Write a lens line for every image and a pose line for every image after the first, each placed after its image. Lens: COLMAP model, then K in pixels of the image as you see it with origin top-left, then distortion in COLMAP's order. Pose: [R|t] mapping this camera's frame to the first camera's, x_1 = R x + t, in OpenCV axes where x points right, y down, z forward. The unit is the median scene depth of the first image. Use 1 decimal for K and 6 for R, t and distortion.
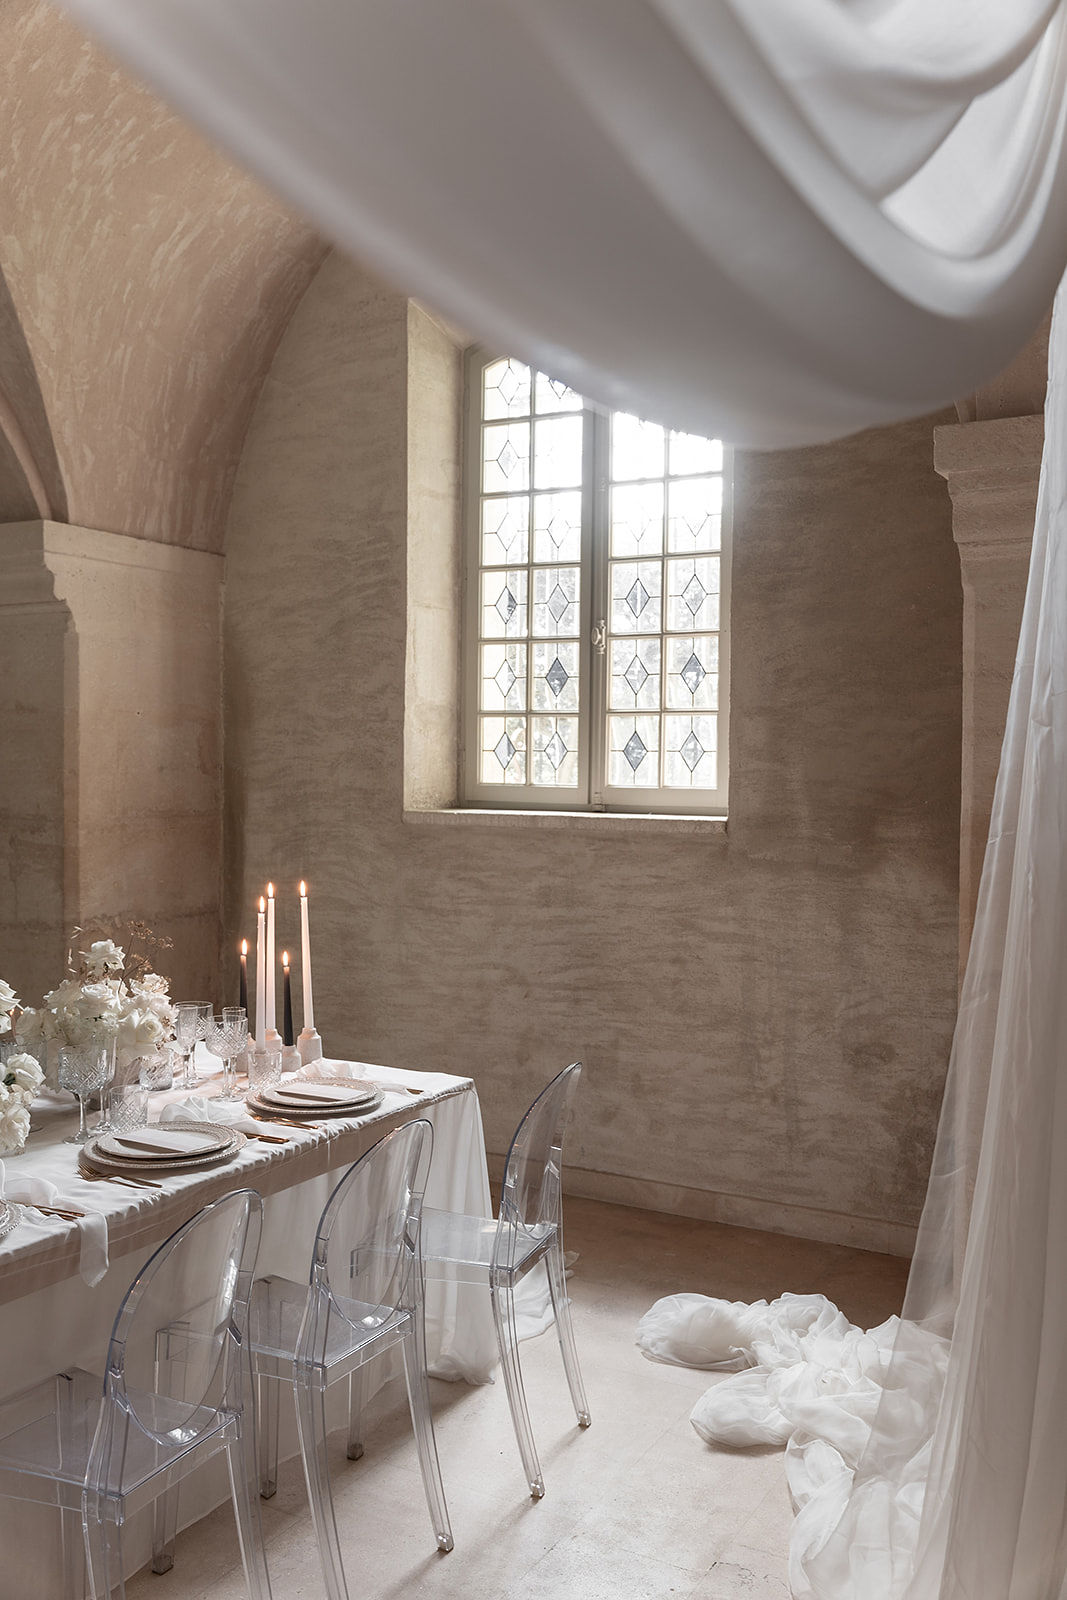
lens RADIAL K [[1383.5, 0, 533.0], [0, 1383.5, 796.0], [0, 0, 1]] dist [-0.010761, 0.000443]
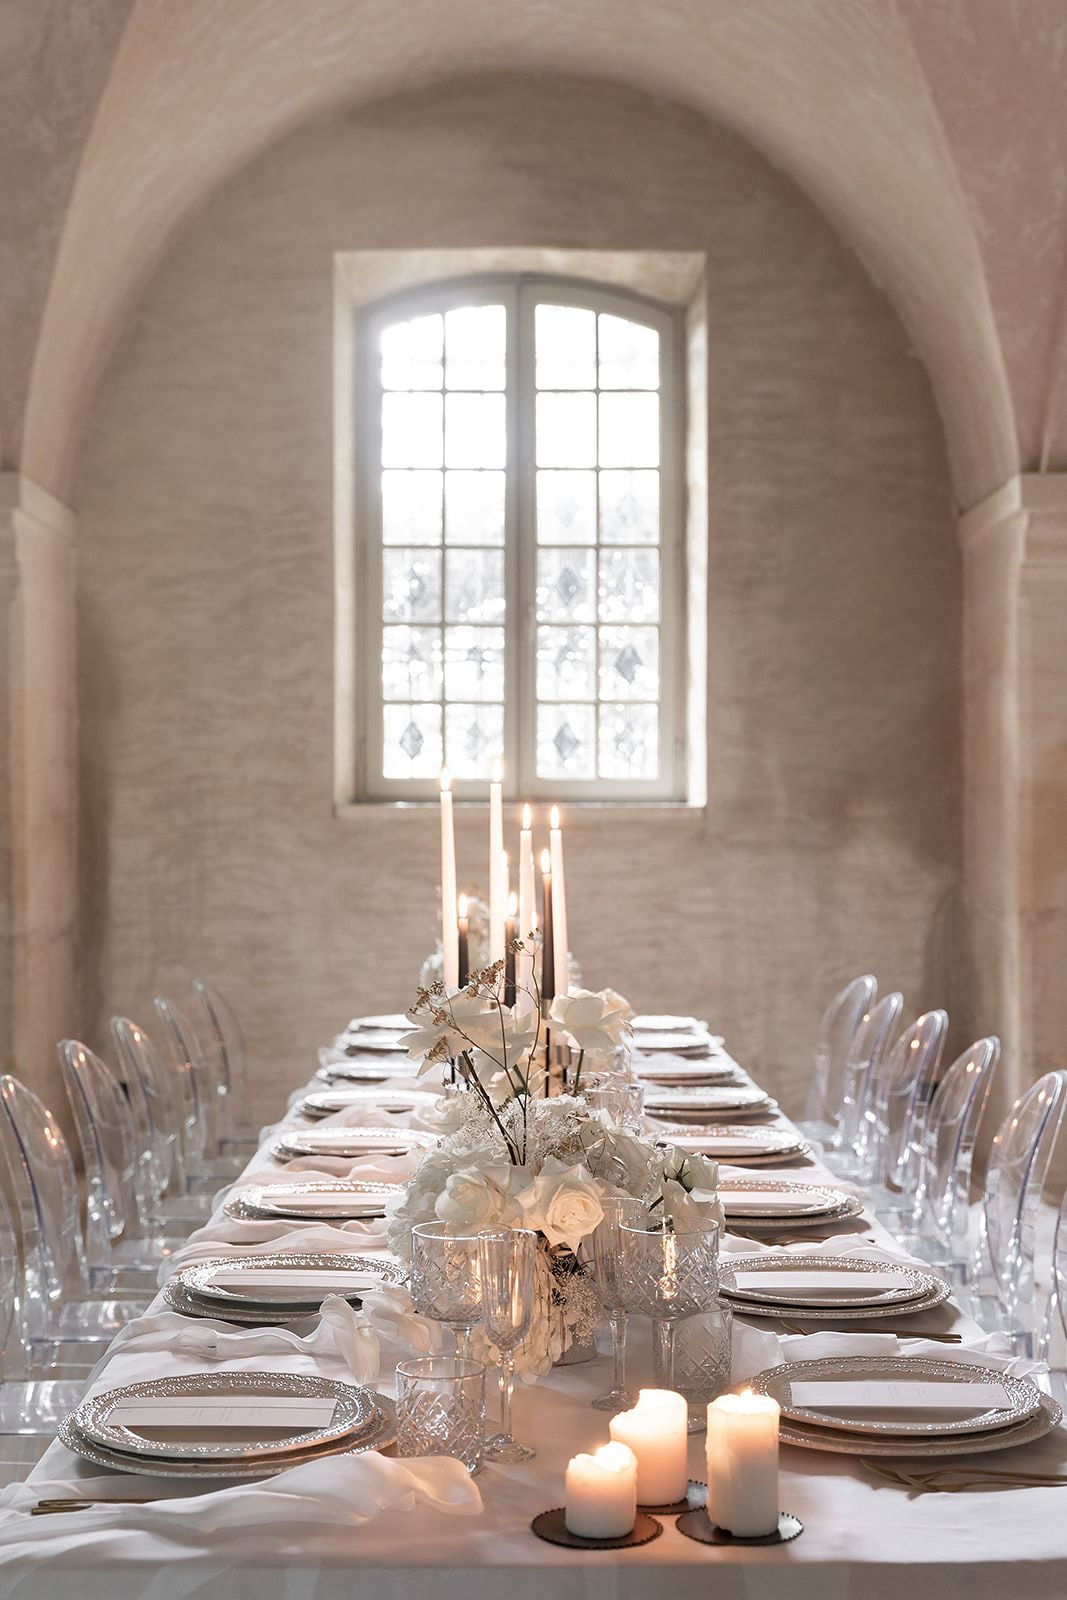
lens RADIAL K [[2169.5, 0, 534.1], [0, 2169.5, 803.0], [0, 0, 1]] dist [0.001158, 0.000000]
pose [[0.877516, -0.008701, 0.479469, -0.681016], [0.020948, 0.999576, -0.020199, 0.041673], [-0.479090, 0.027769, 0.877326, -0.337142]]
